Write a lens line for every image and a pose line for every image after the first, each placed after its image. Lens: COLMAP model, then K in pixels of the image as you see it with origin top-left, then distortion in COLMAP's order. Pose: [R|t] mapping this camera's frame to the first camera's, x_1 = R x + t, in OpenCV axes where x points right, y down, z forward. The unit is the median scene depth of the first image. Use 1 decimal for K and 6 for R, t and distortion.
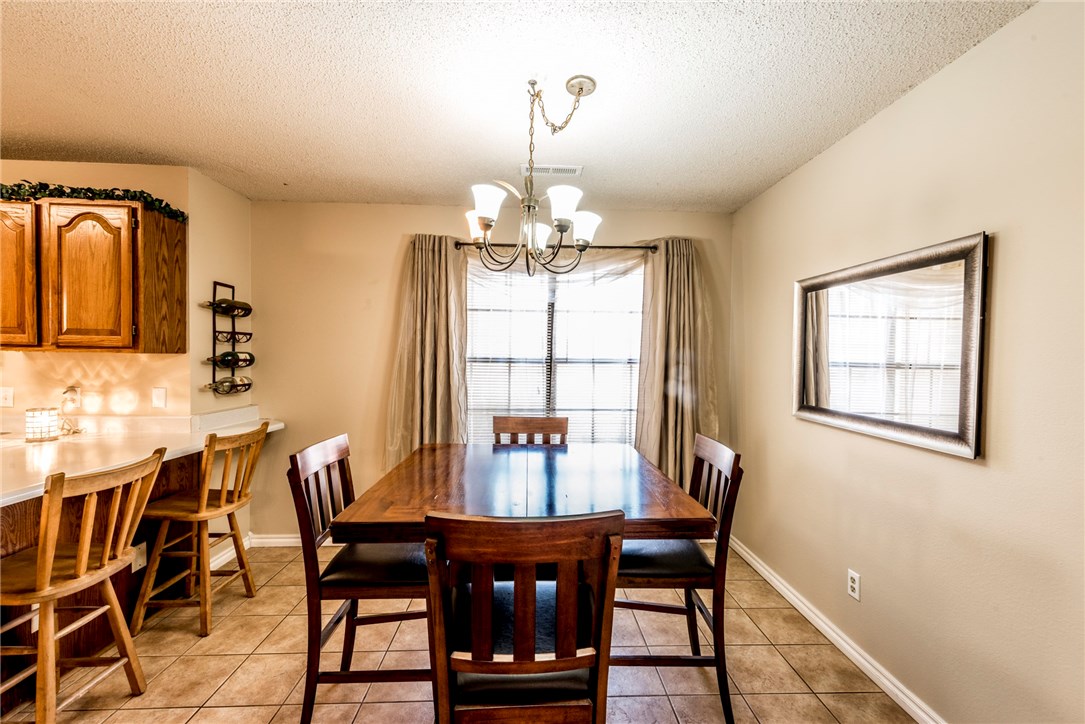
lens RADIAL K [[427.8, 0, 545.6], [0, 427.8, 360.6], [0, 0, 1]] dist [-0.002270, -0.000422]
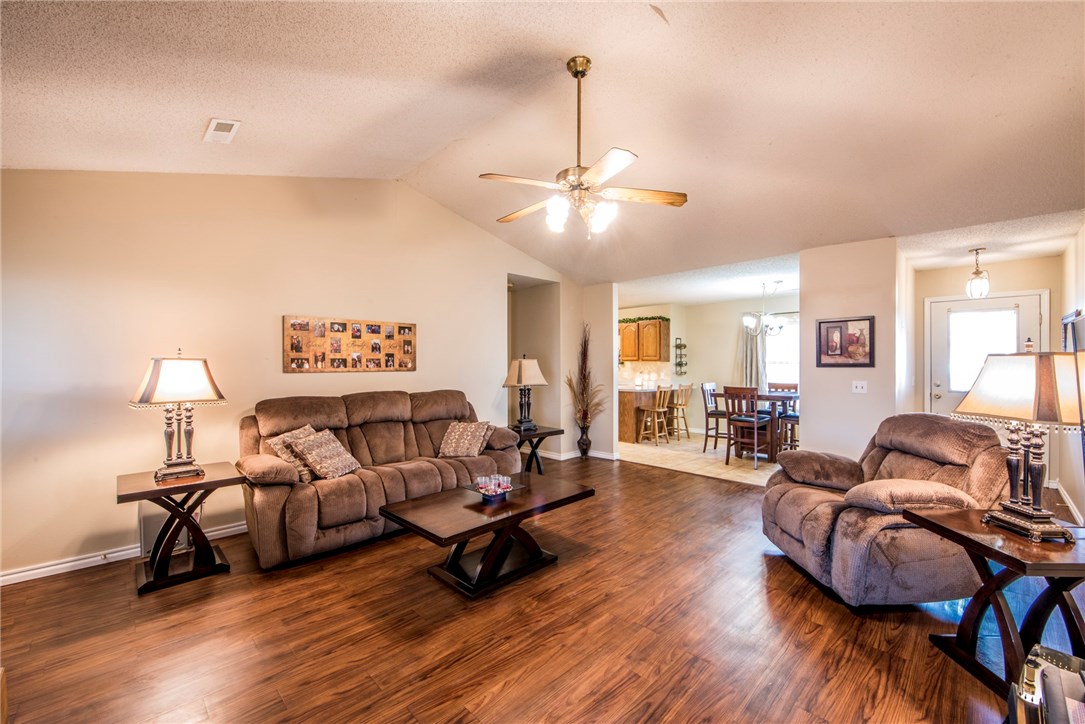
lens RADIAL K [[427.8, 0, 547.9], [0, 427.8, 363.0], [0, 0, 1]] dist [-0.002270, -0.000422]
pose [[0.656511, -0.016901, -0.754127, 1.004156], [0.005178, 0.999826, -0.017901, 0.046706], [0.754298, 0.007847, 0.656485, -1.841349]]
